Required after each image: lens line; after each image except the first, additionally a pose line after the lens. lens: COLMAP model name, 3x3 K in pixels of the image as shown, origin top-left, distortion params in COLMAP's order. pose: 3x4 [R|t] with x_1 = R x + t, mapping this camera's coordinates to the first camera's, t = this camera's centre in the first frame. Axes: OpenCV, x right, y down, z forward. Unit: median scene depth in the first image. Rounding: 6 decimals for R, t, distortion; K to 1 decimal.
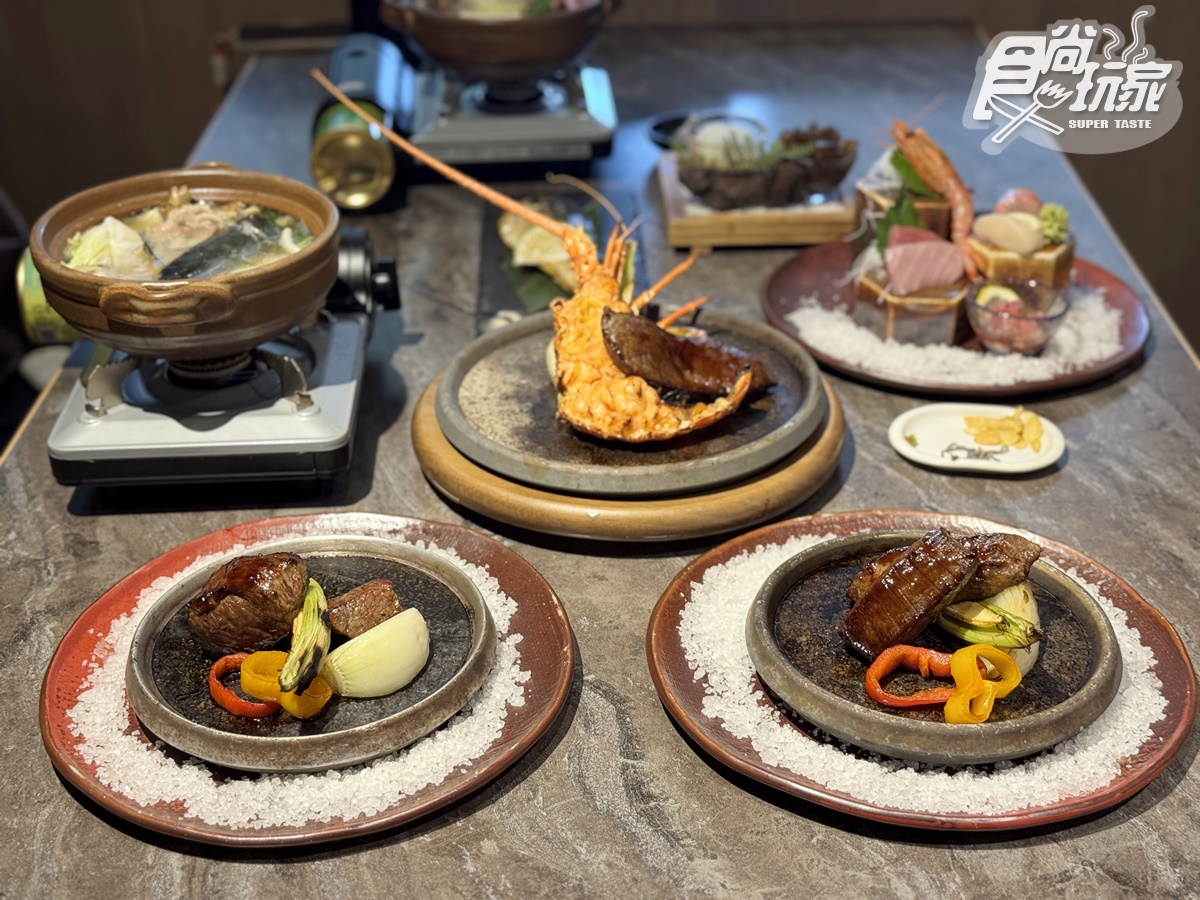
lens RADIAL K [[1666.8, 0, 597.6], [0, 1666.8, 449.5], [0, 0, 1]] dist [0.195492, 0.000000]
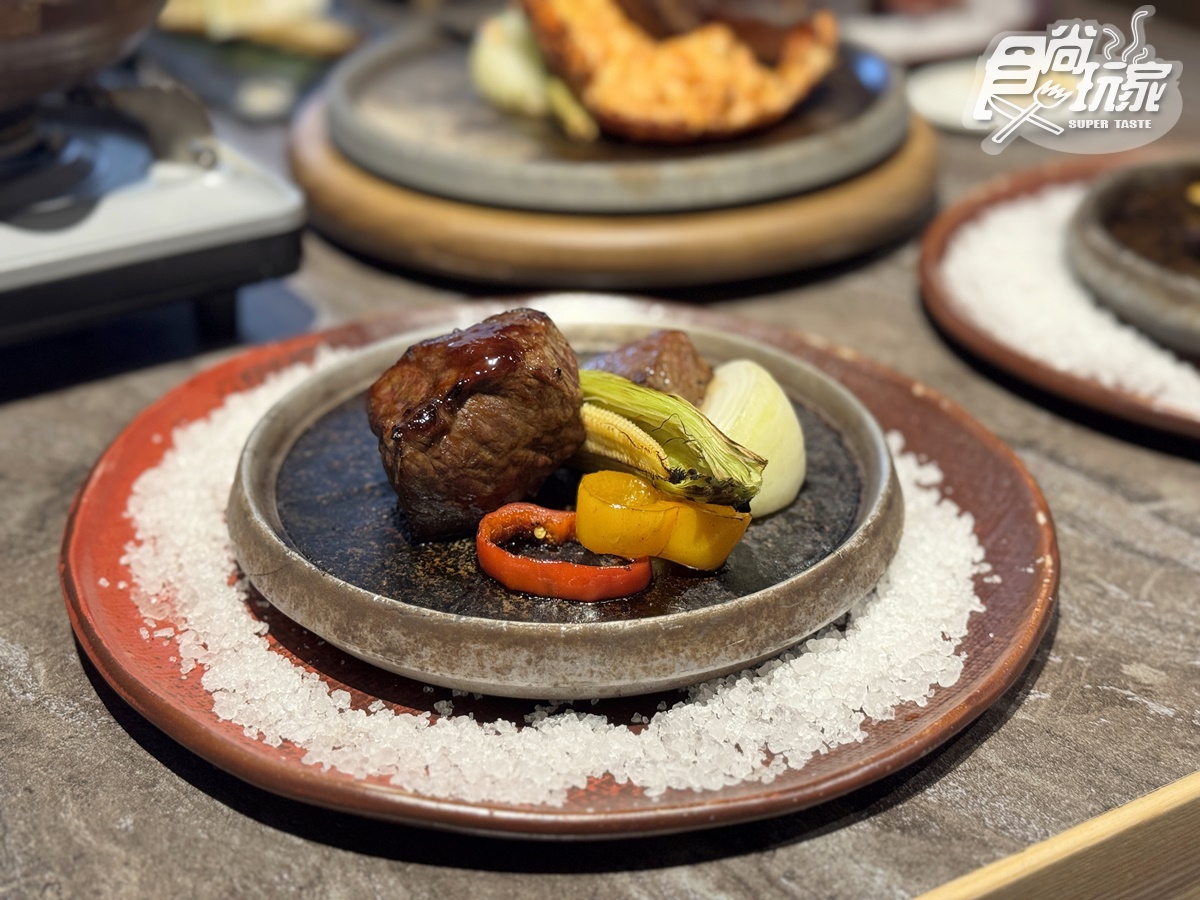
lens RADIAL K [[1666.8, 0, 602.1], [0, 1666.8, 450.3], [0, 0, 1]] dist [0.195492, 0.000000]
pose [[0.856869, -0.236803, 0.457930, -0.425227], [0.244863, 0.968617, 0.042703, 0.091582], [-0.453671, 0.075539, 0.887962, 0.542936]]
